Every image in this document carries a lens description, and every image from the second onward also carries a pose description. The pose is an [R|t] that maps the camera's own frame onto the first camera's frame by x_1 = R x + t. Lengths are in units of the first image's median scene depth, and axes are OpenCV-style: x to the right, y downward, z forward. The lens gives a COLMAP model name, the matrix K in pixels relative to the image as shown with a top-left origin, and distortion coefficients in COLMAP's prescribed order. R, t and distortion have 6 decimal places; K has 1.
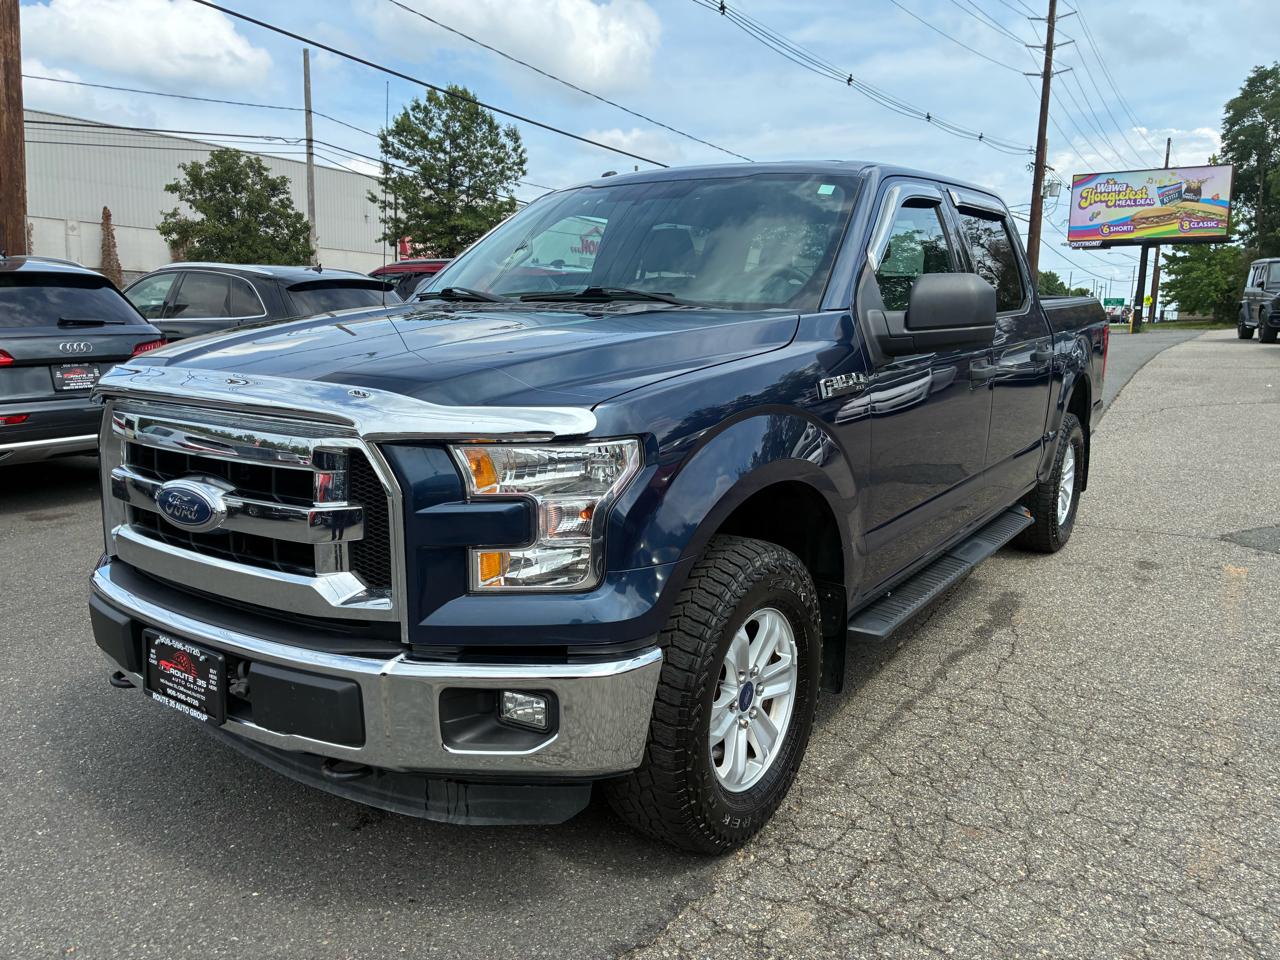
lens RADIAL K [[1036.2, 0, 625.7], [0, 1036.2, 496.1], [0, 0, 1]] dist [0.009650, 0.003052]
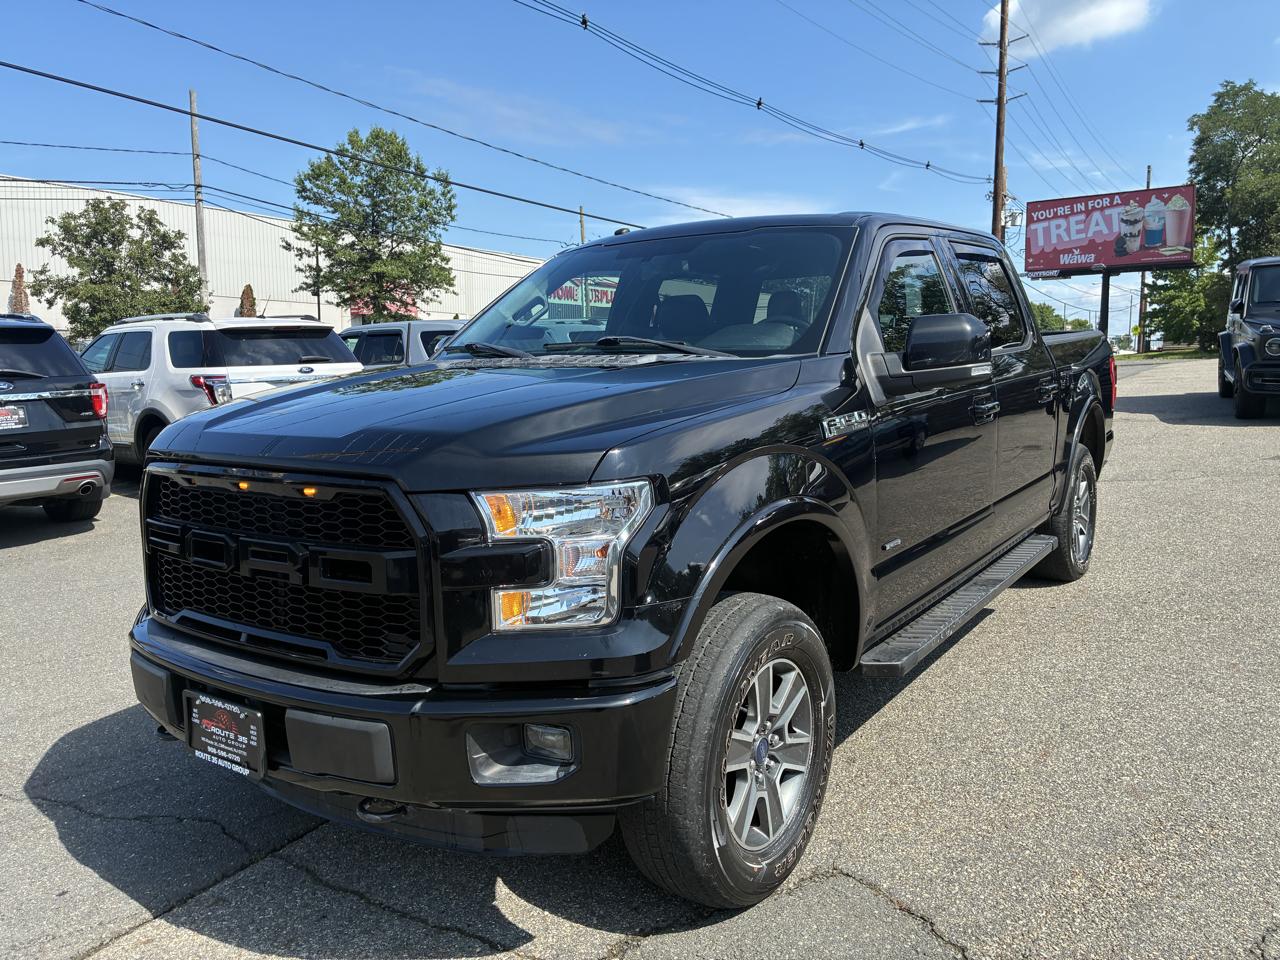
lens RADIAL K [[1003.3, 0, 646.1], [0, 1003.3, 475.8], [0, 0, 1]] dist [0.020106, -0.008344]
pose [[0.999634, -0.024245, -0.012041, 0.087333], [0.023569, 0.998293, -0.053434, -0.020423], [0.013316, 0.053130, 0.998499, 0.095036]]
